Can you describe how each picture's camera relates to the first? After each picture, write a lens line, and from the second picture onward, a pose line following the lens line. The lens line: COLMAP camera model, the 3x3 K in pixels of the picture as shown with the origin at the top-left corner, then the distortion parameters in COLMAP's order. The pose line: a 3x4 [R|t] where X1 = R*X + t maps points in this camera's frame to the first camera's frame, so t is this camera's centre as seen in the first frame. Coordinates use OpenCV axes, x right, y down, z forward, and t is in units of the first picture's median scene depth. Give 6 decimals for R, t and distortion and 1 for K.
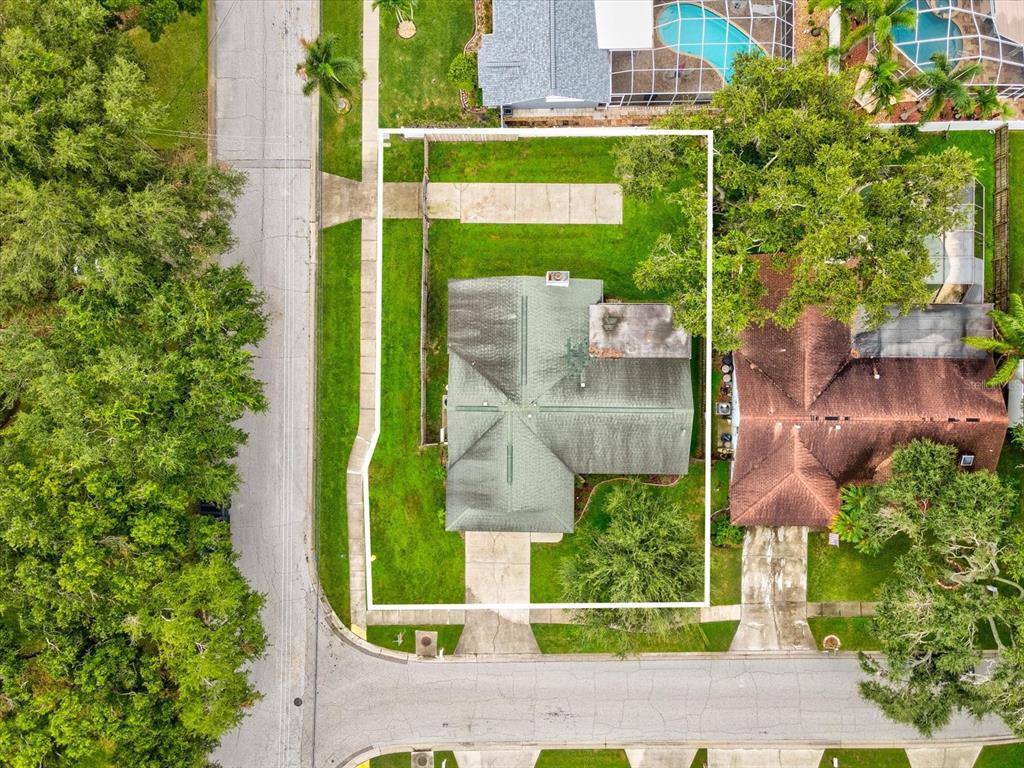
lens RADIAL K [[777.2, 0, 508.2], [0, 777.2, 382.5], [0, 0, 1]] dist [-0.017842, 0.064137]
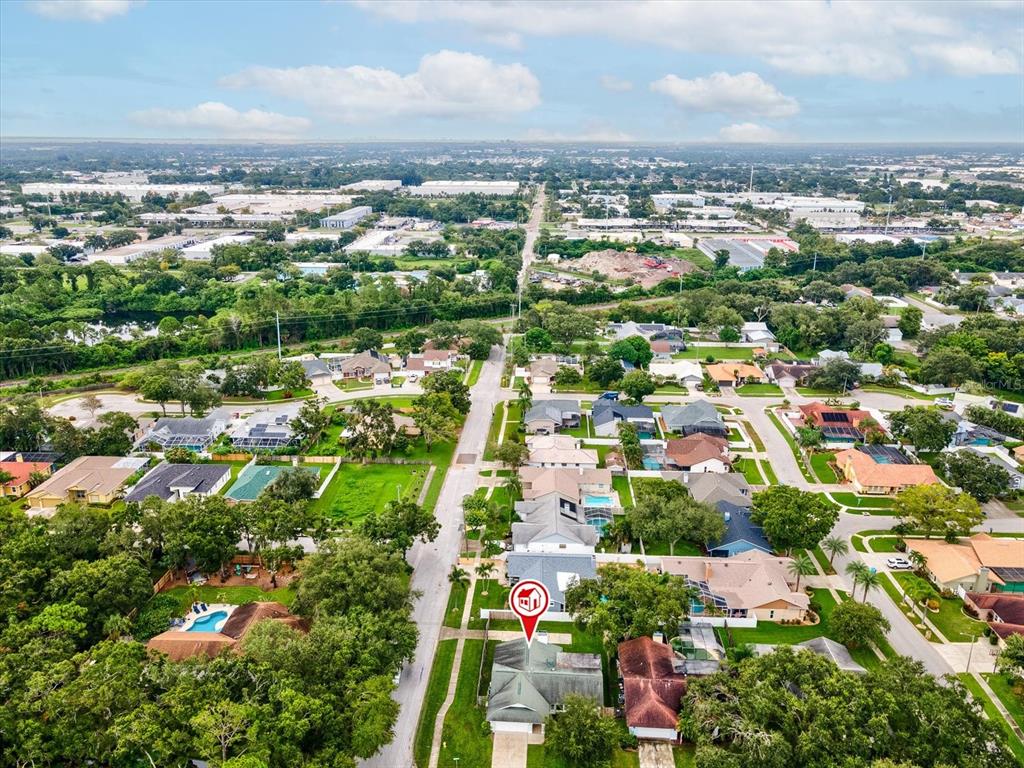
lens RADIAL K [[777.2, 0, 496.2], [0, 777.2, 394.2], [0, 0, 1]] dist [-0.017842, 0.064137]
pose [[0.997587, 0.038472, -0.057796, 0.029249], [-0.067047, 0.317605, -0.945850, 1.765147], [-0.018033, 0.947442, 0.319418, -0.437574]]
